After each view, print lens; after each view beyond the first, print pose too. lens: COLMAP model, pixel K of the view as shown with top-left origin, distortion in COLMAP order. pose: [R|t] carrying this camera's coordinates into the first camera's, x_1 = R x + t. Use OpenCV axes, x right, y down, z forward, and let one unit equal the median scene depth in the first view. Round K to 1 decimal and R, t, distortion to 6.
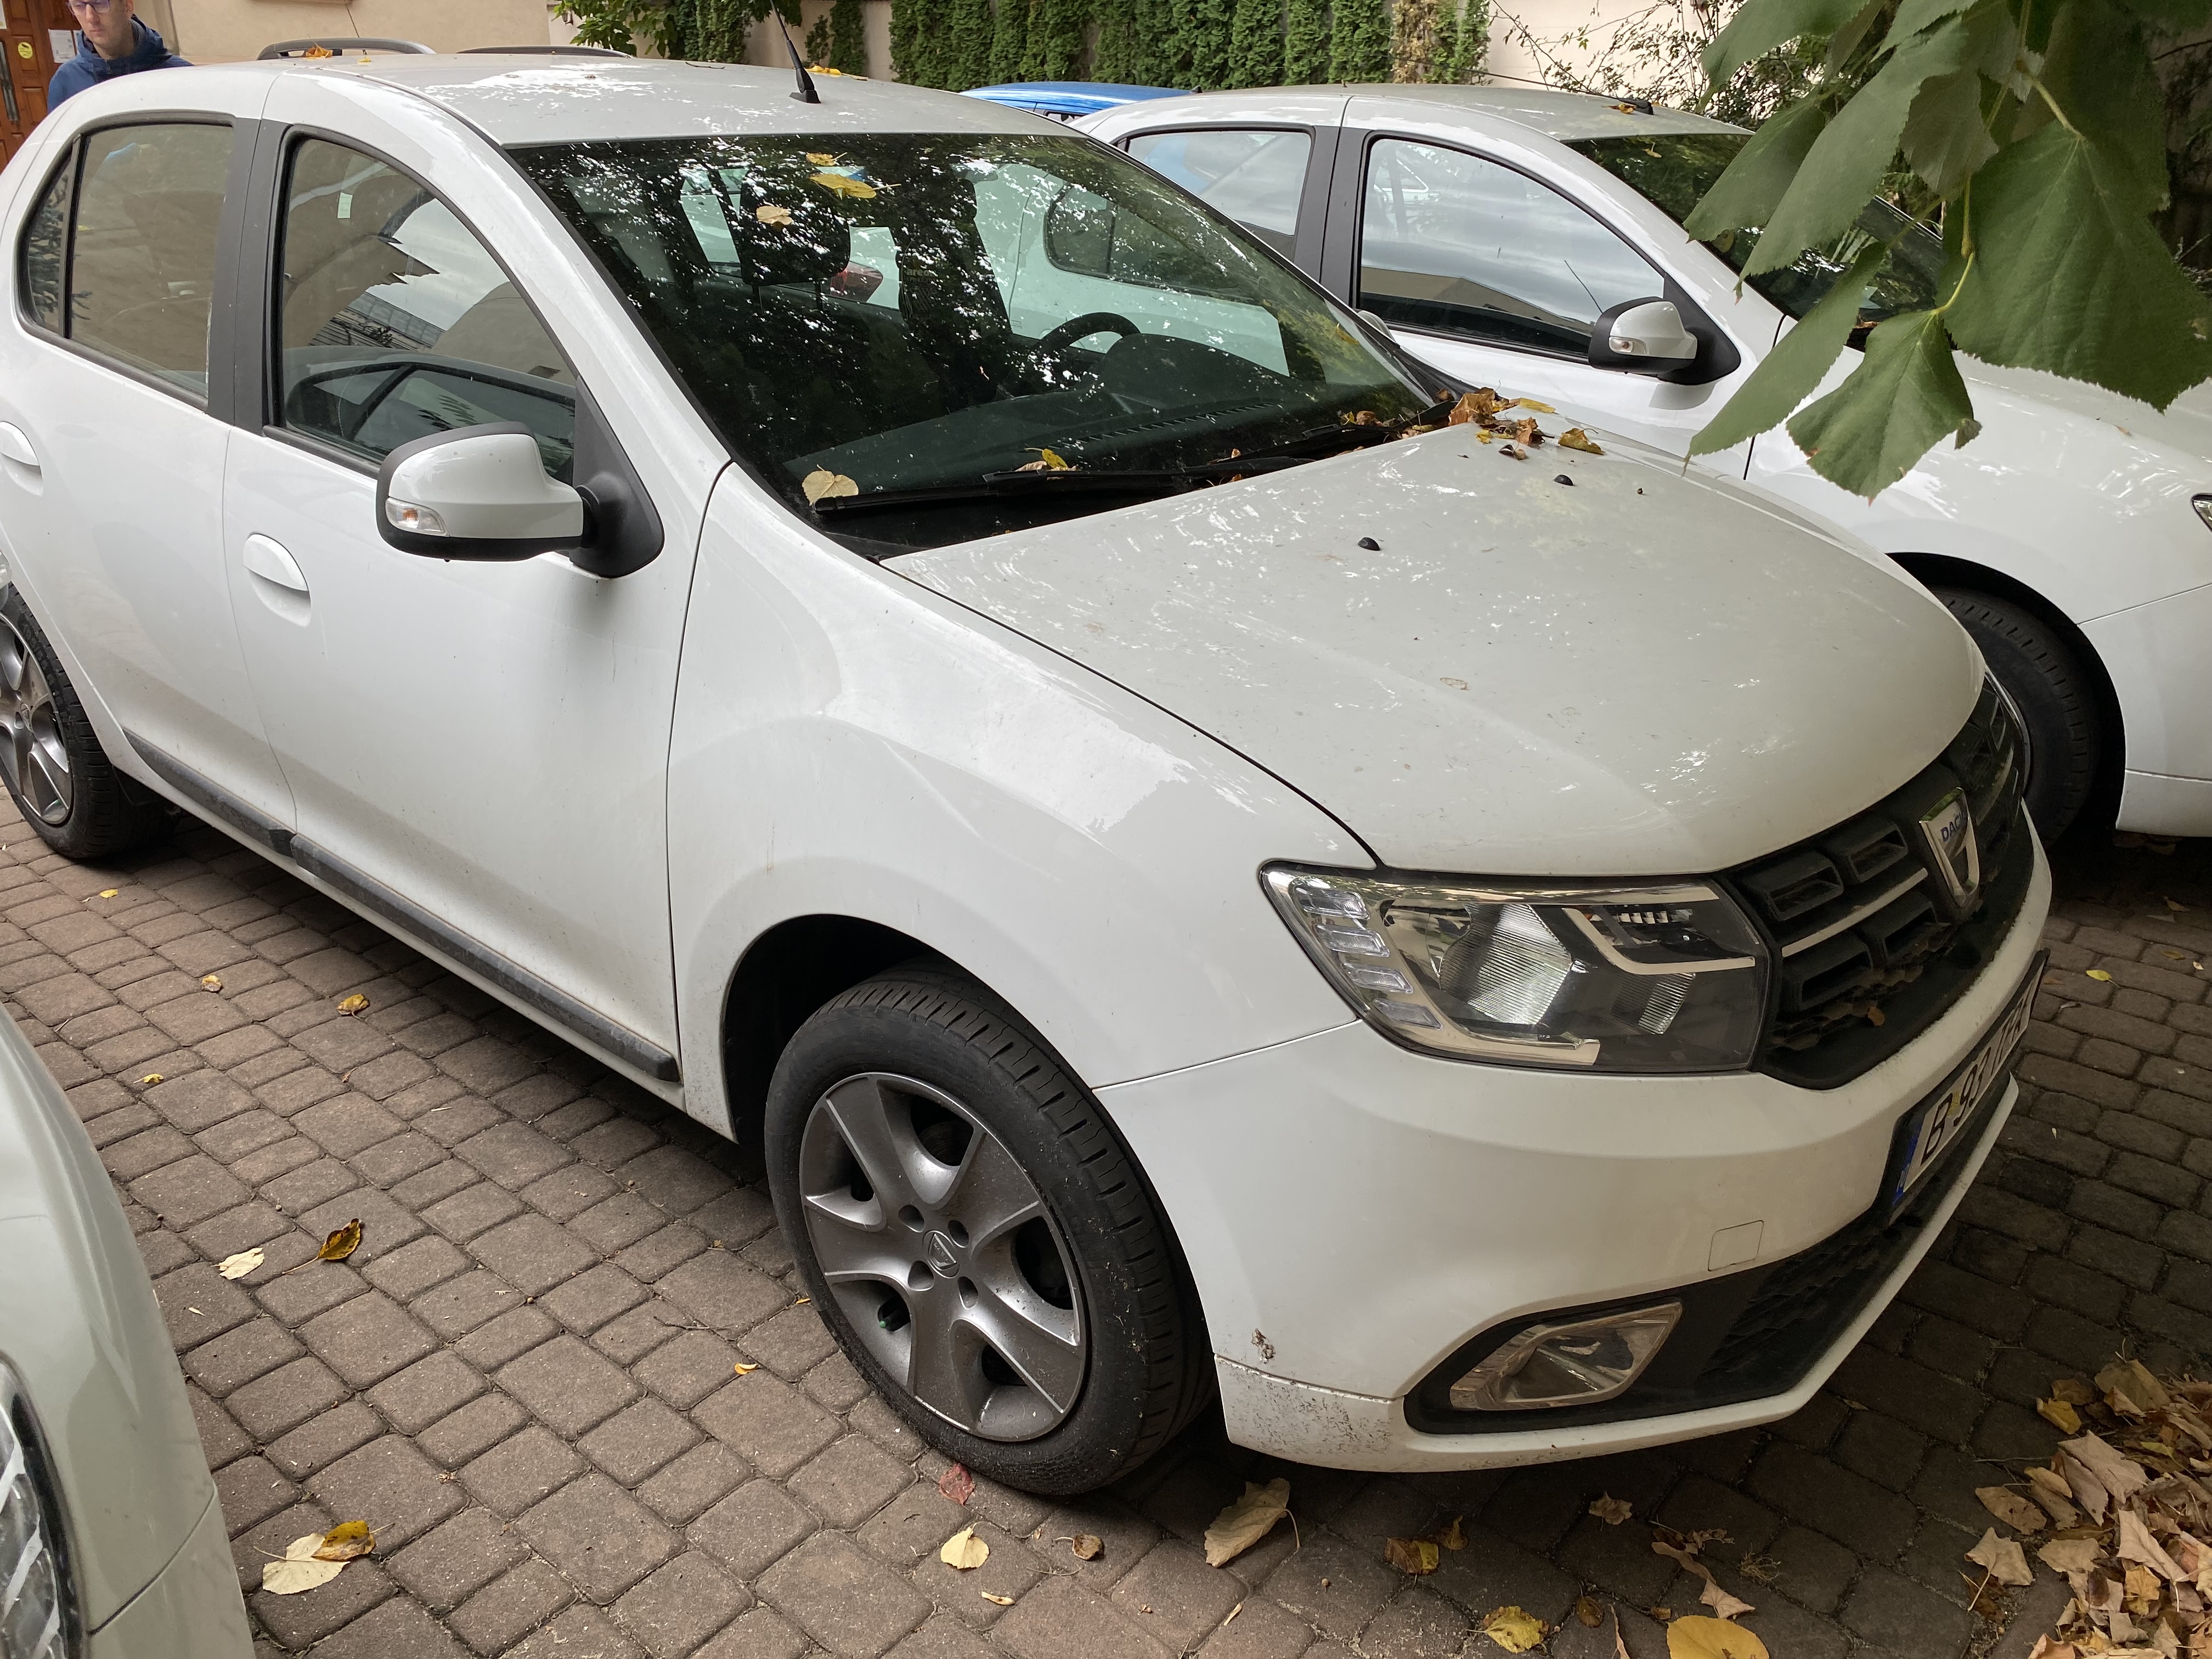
lens RADIAL K [[1686.9, 0, 1108.6], [0, 1686.9, 836.3], [0, 0, 1]] dist [0.027057, -0.019480]
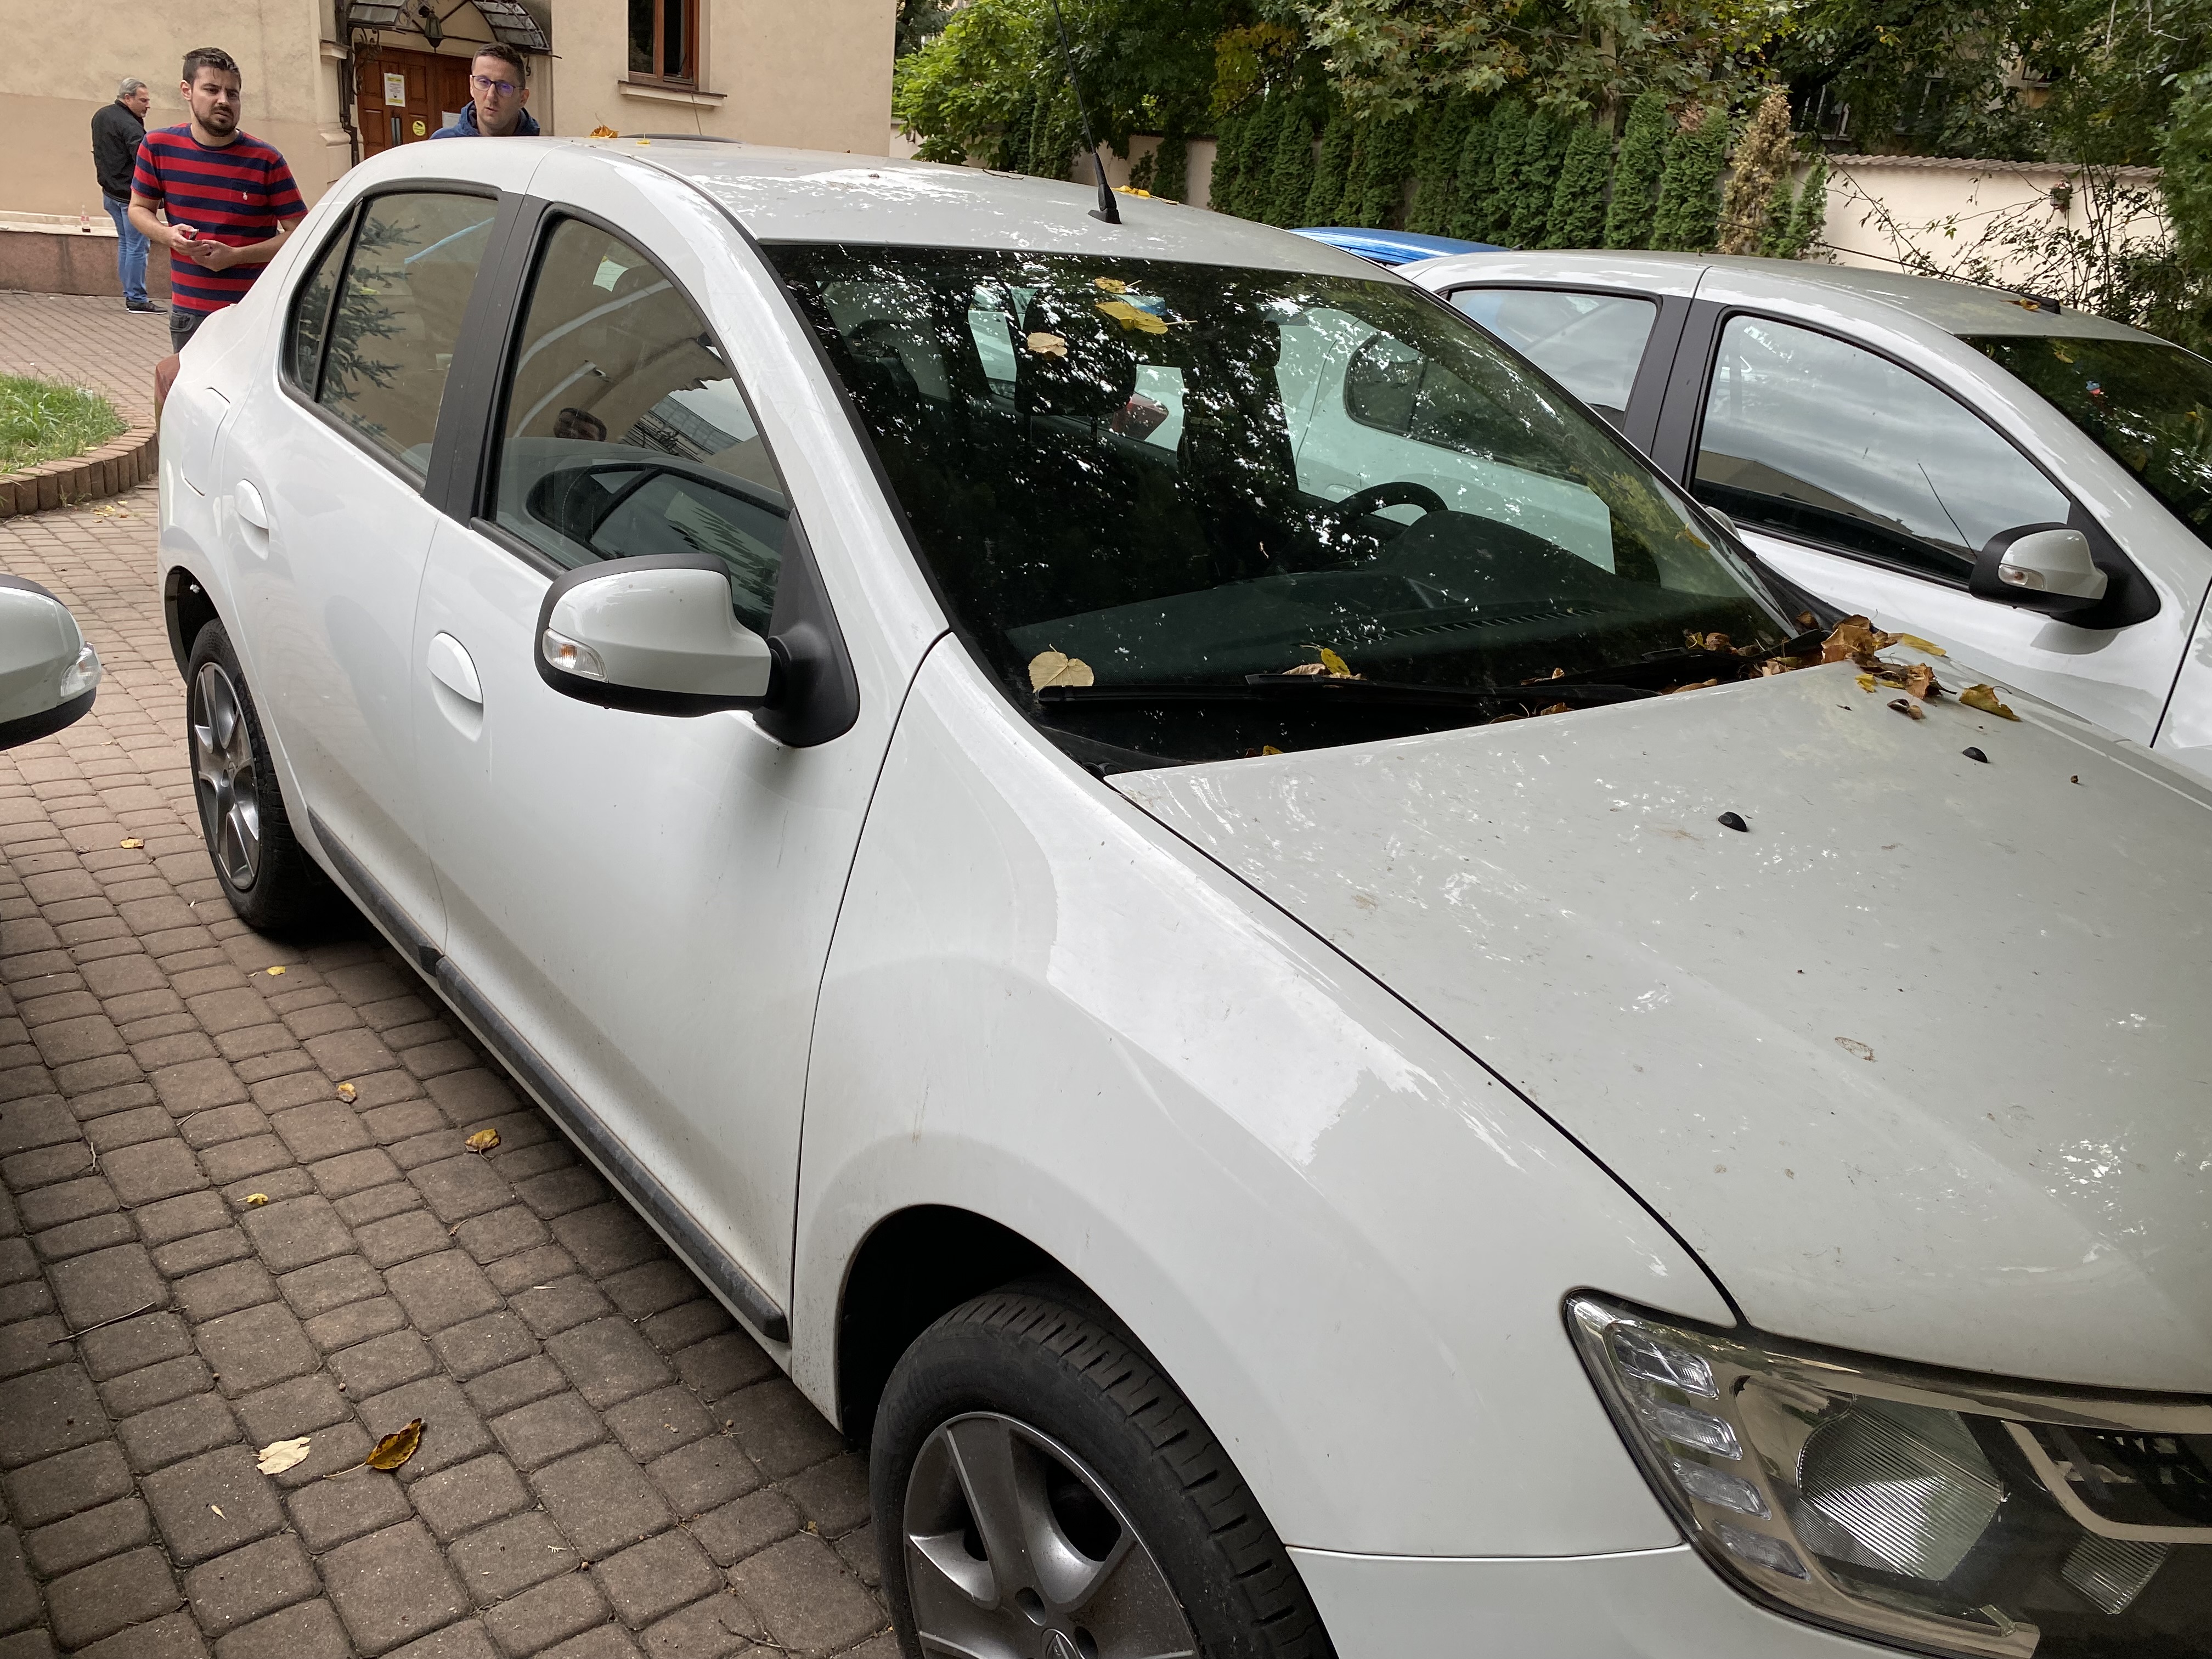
lens RADIAL K [[1686.9, 0, 1109.0], [0, 1686.9, 836.8], [0, 0, 1]] dist [0.027057, -0.019480]
pose [[0.982682, 0.127543, -0.134420, -0.015587], [-0.136791, 0.988662, -0.061935, -0.060269], [0.124997, 0.079250, 0.988987, 0.149174]]
